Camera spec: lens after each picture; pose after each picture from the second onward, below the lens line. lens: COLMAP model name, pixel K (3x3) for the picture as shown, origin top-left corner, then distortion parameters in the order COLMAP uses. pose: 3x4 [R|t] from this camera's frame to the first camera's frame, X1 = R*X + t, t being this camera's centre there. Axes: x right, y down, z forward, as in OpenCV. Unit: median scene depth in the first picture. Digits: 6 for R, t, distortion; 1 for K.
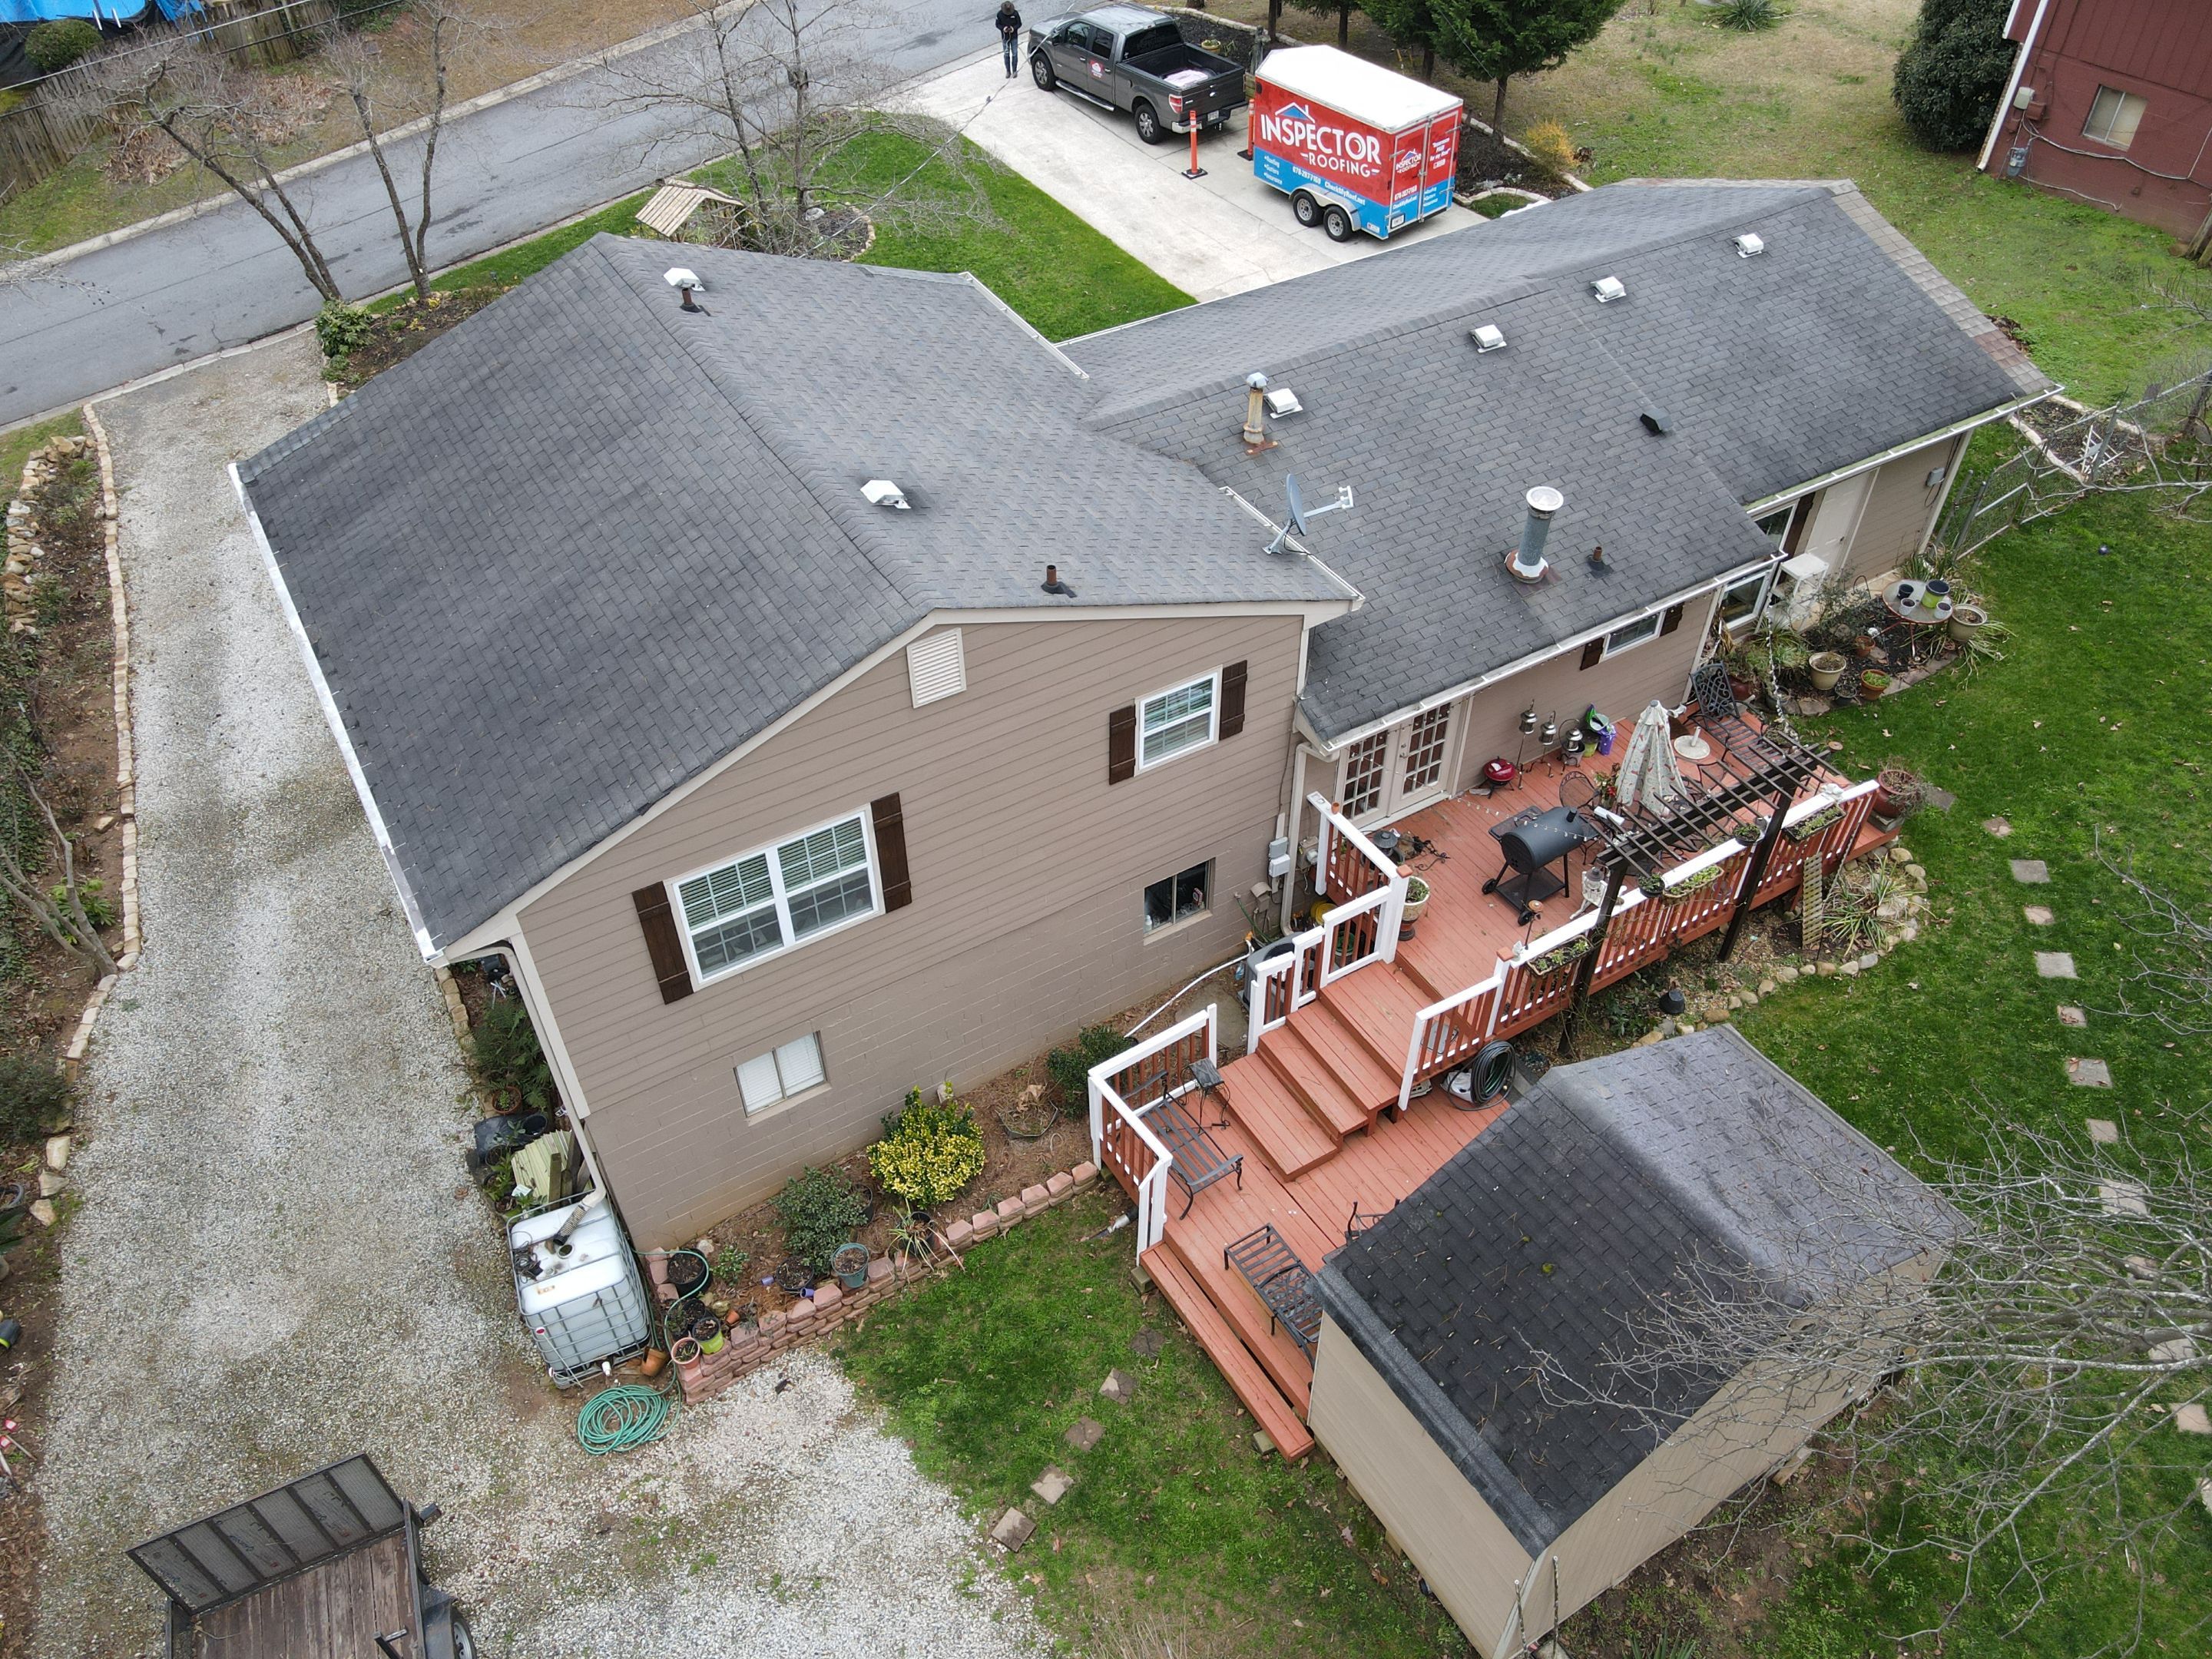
lens RADIAL K [[1619.7, 0, 1103.8], [0, 1619.7, 833.9], [0, 0, 1]] dist [0.025873, -0.005555]
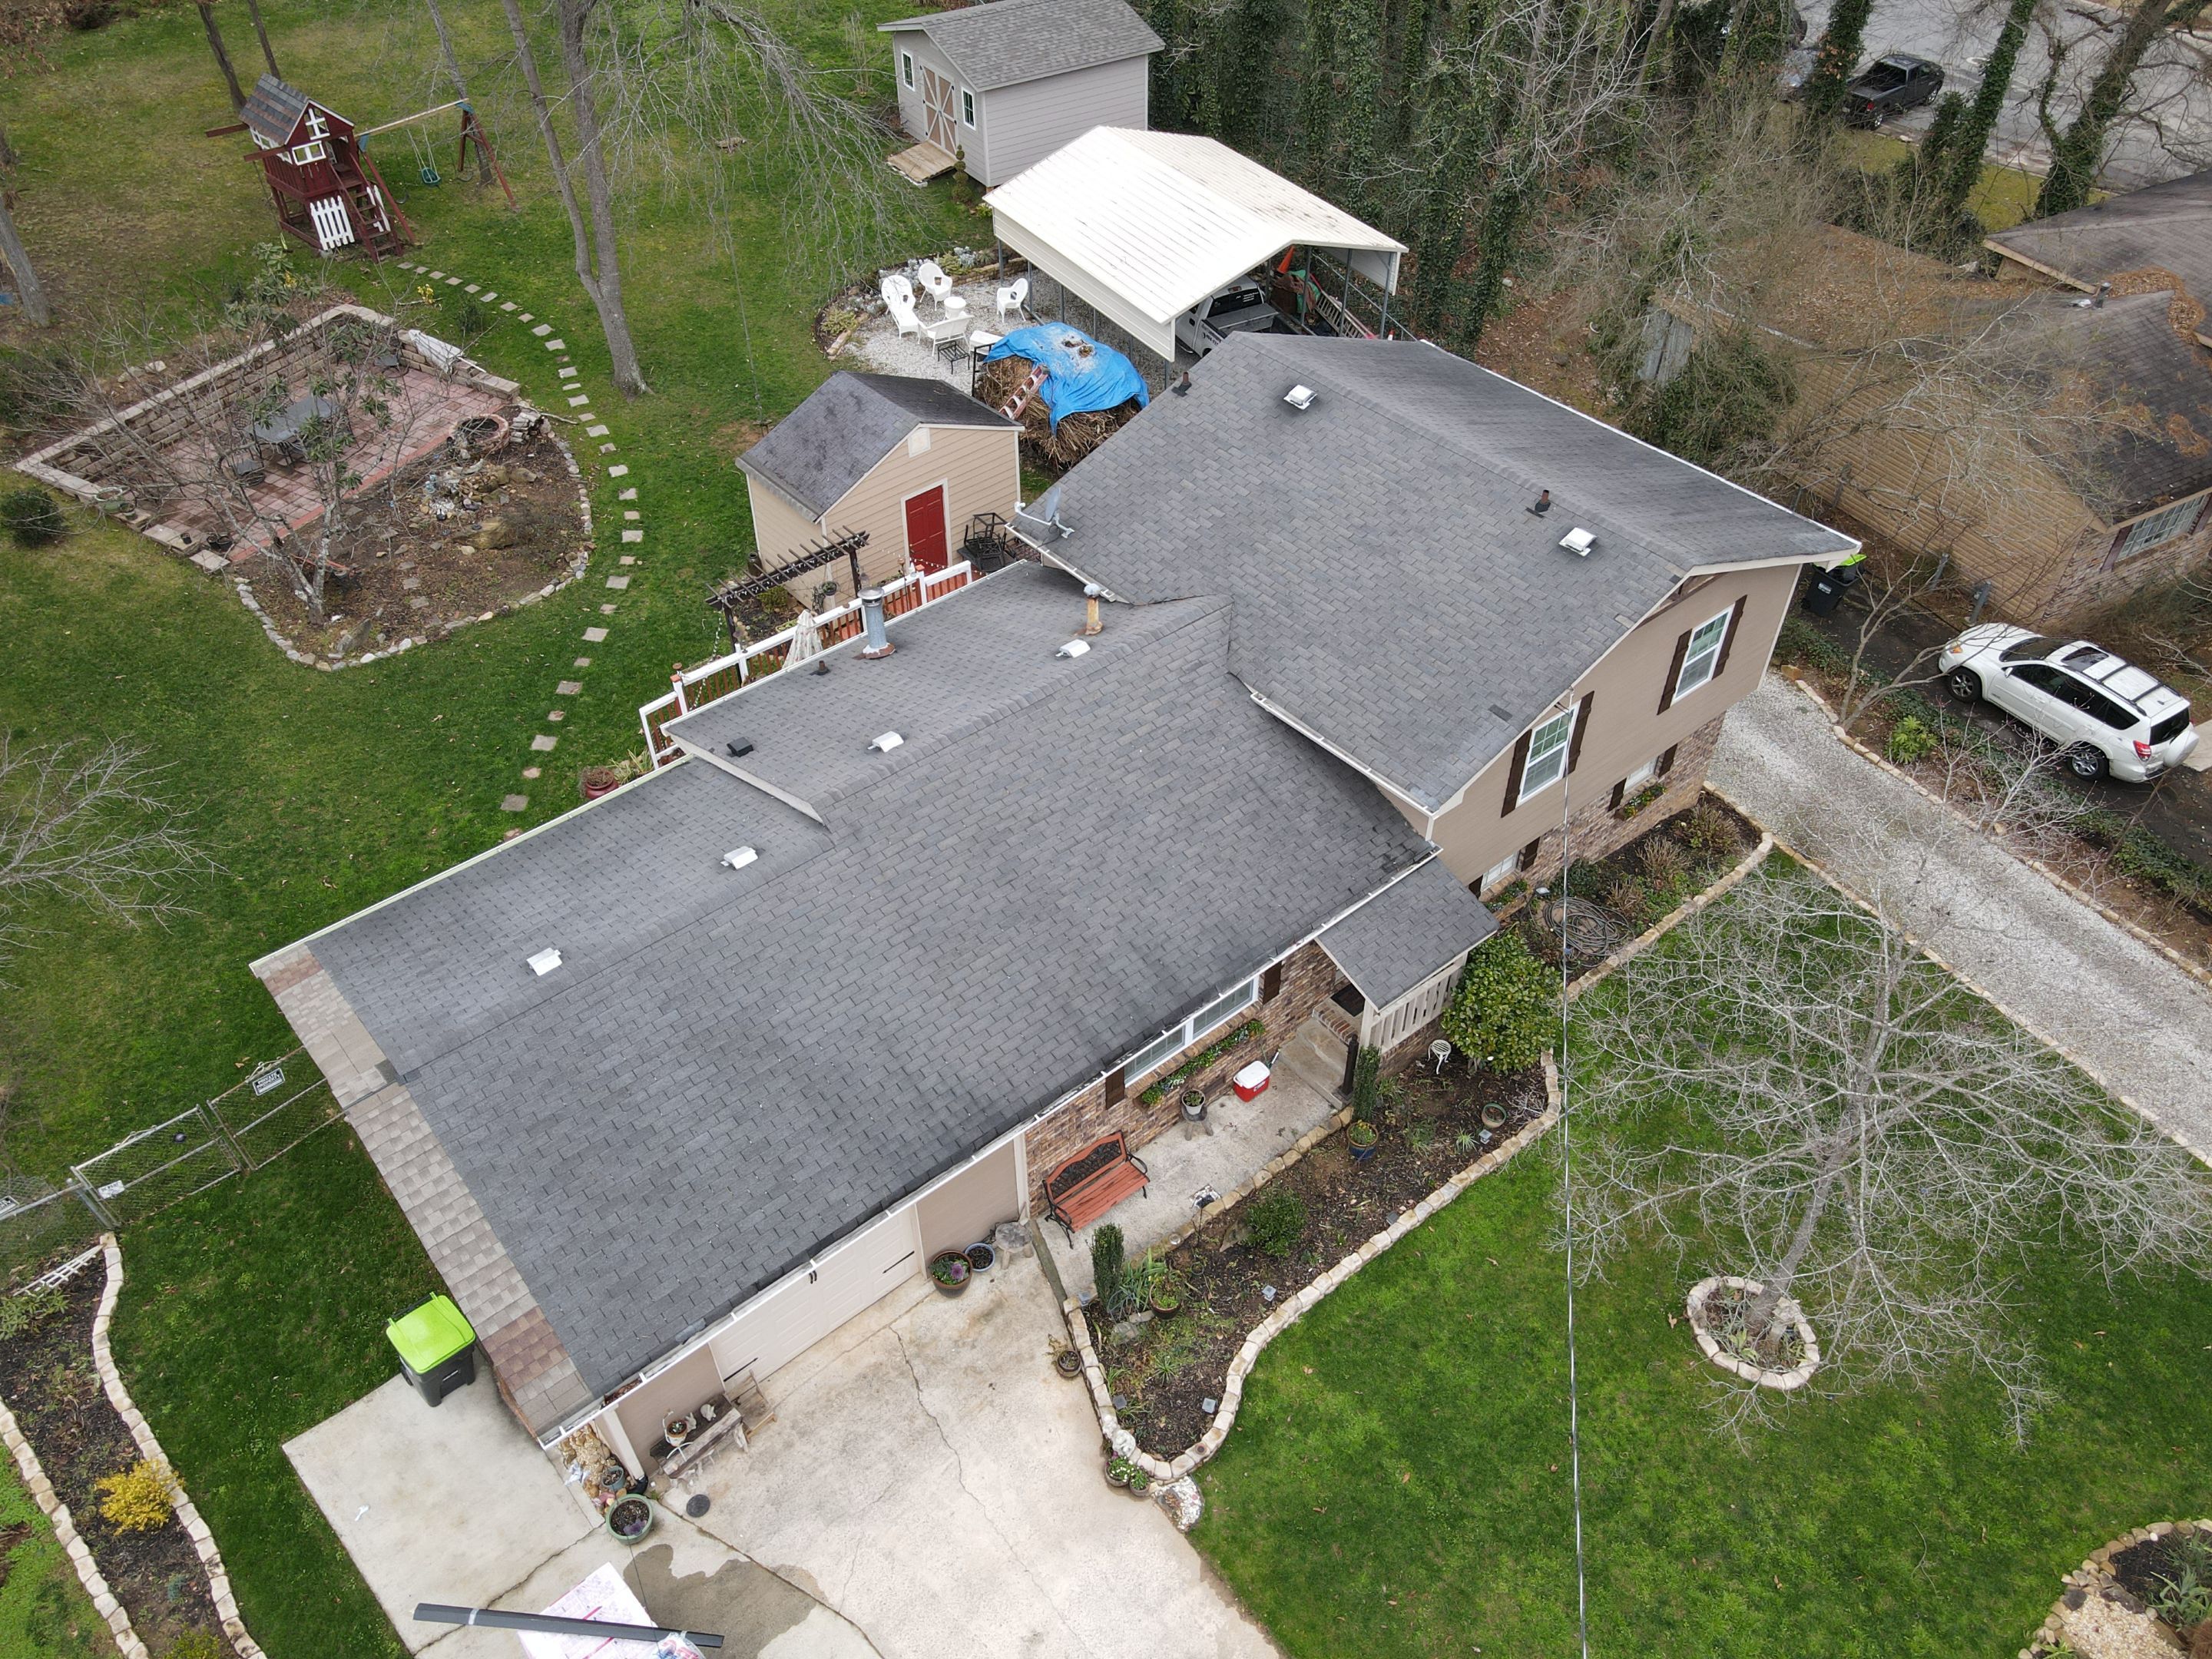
lens RADIAL K [[1619.7, 0, 1097.9], [0, 1619.7, 835.5], [0, 0, 1]] dist [0.025873, -0.005555]
pose [[-0.988614, 0.118080, -0.093273, 0.136401], [-0.087124, 0.056218, 0.994610, -0.895614], [0.122687, 0.991412, -0.045290, 0.743106]]
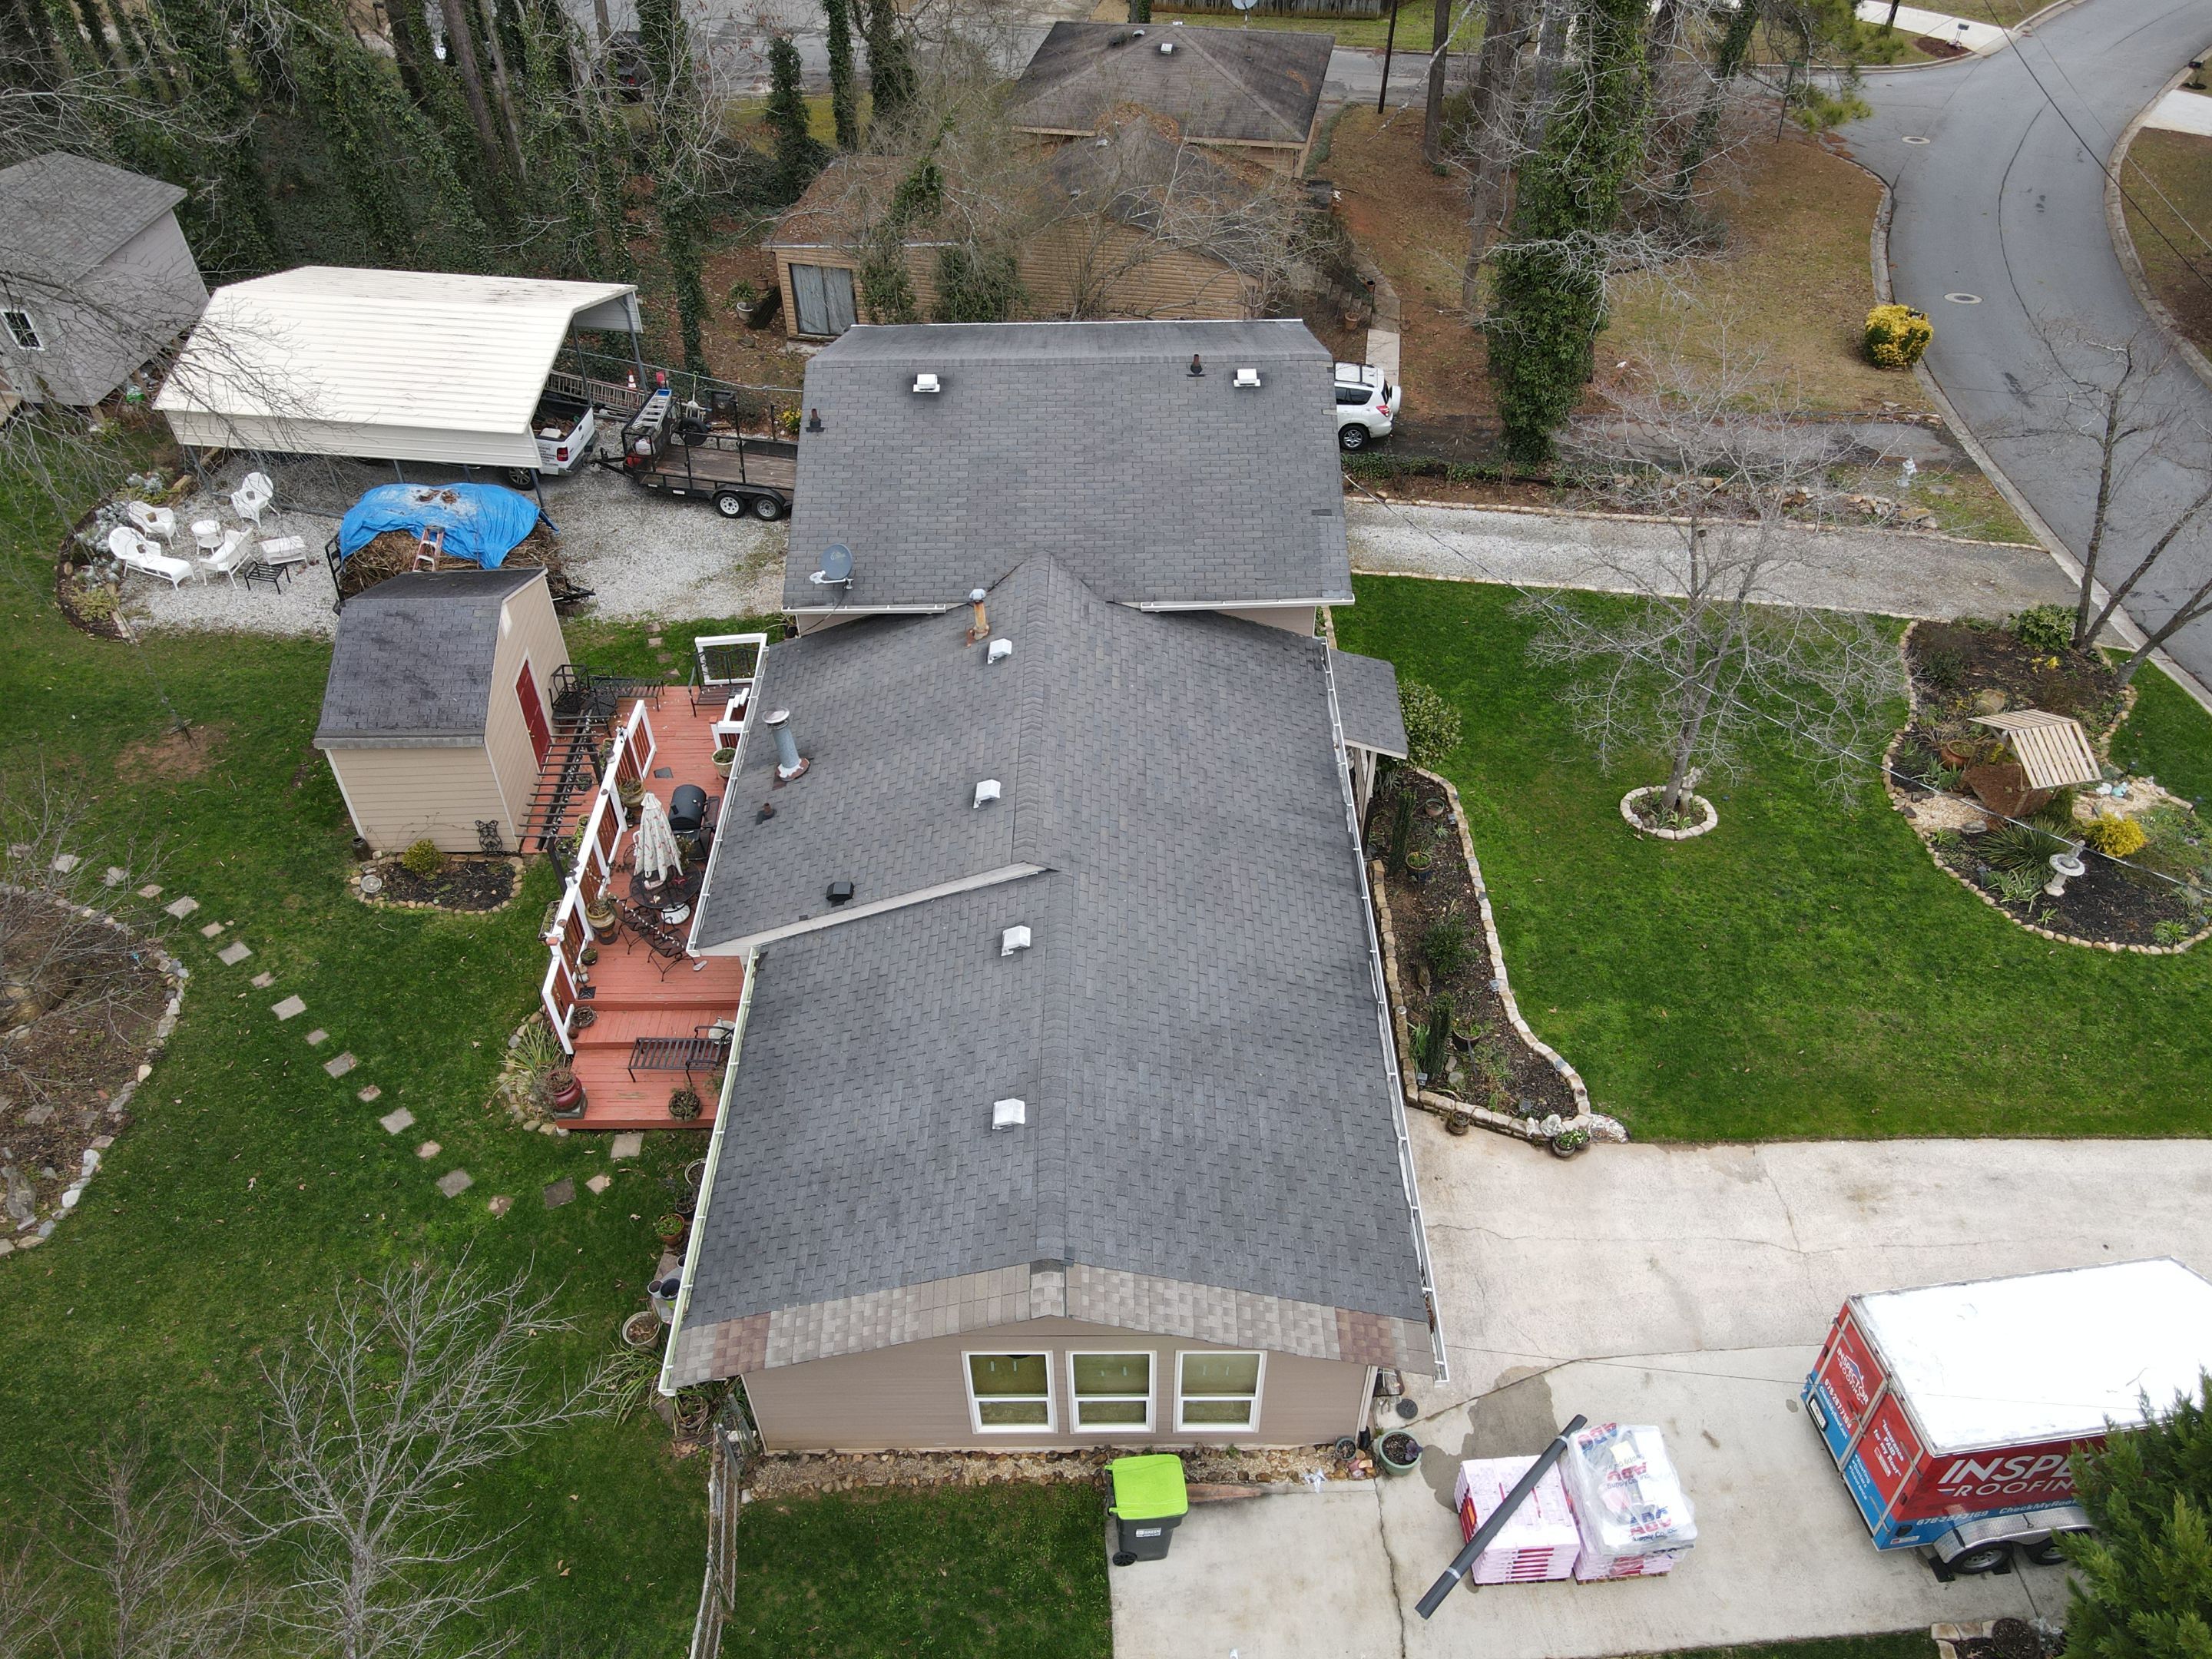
lens RADIAL K [[1619.7, 0, 1099.4], [0, 1619.7, 837.3], [0, 0, 1]] dist [0.025873, -0.005555]
pose [[-0.513477, 0.602909, -0.610608, 0.573053], [-0.580088, 0.280470, 0.764745, -0.764336], [0.632328, 0.746885, 0.205725, 0.561943]]
